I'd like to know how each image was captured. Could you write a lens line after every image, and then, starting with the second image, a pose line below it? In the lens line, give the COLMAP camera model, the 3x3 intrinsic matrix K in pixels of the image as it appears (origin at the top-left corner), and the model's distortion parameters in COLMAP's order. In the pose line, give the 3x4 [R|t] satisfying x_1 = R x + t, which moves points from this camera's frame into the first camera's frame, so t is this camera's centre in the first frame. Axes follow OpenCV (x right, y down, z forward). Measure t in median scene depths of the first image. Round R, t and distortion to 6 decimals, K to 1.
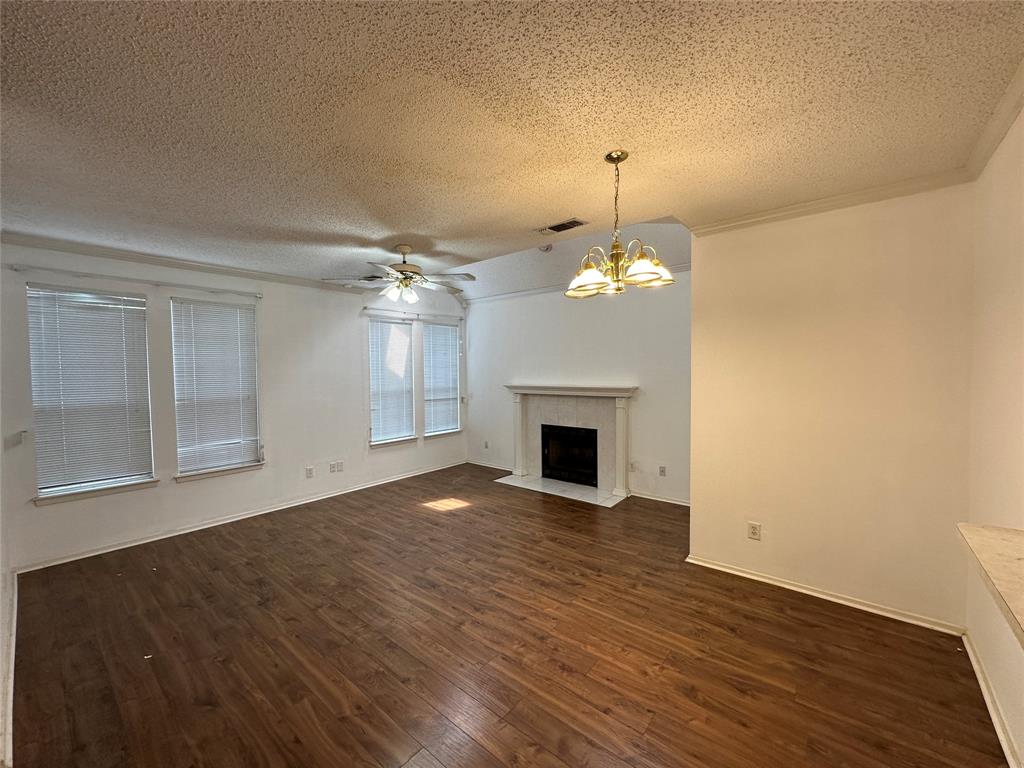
lens RADIAL K [[409.1, 0, 510.5], [0, 409.1, 385.6], [0, 0, 1]] dist [-0.001454, 0.000457]
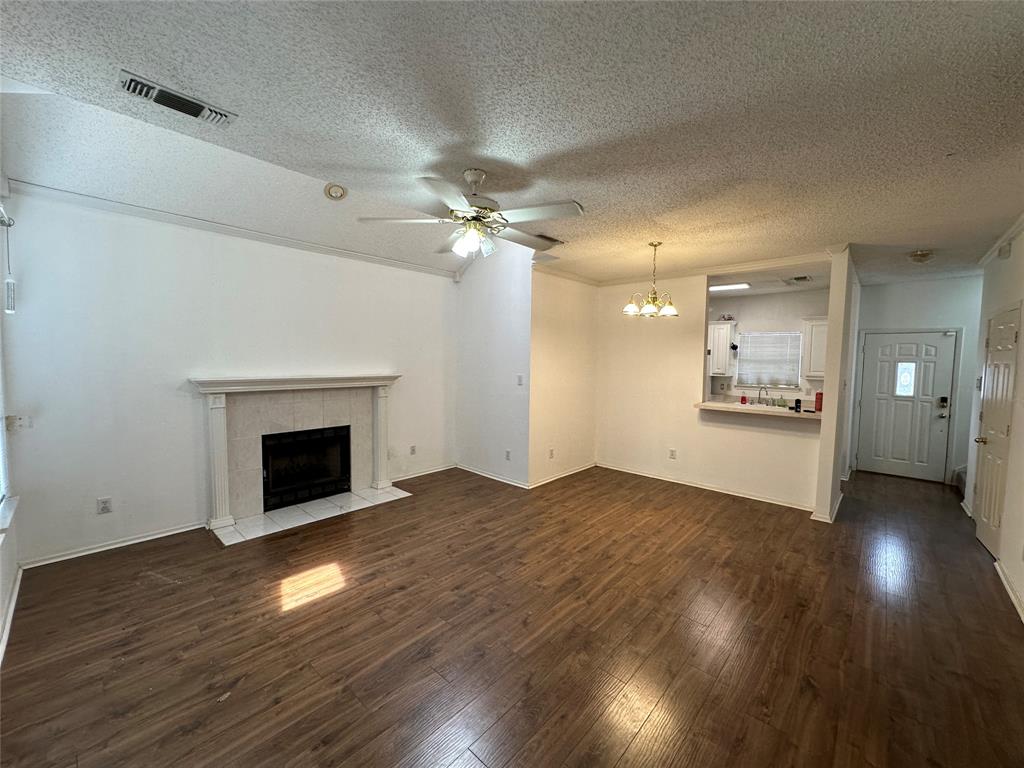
lens RADIAL K [[409.1, 0, 510.4], [0, 409.1, 383.2], [0, 0, 1]] dist [-0.001454, 0.000457]
pose [[0.045214, -0.047858, 0.997830, -0.925473], [0.024008, 0.998615, 0.046808, -0.022284], [-0.998689, 0.021840, 0.046301, 0.887164]]
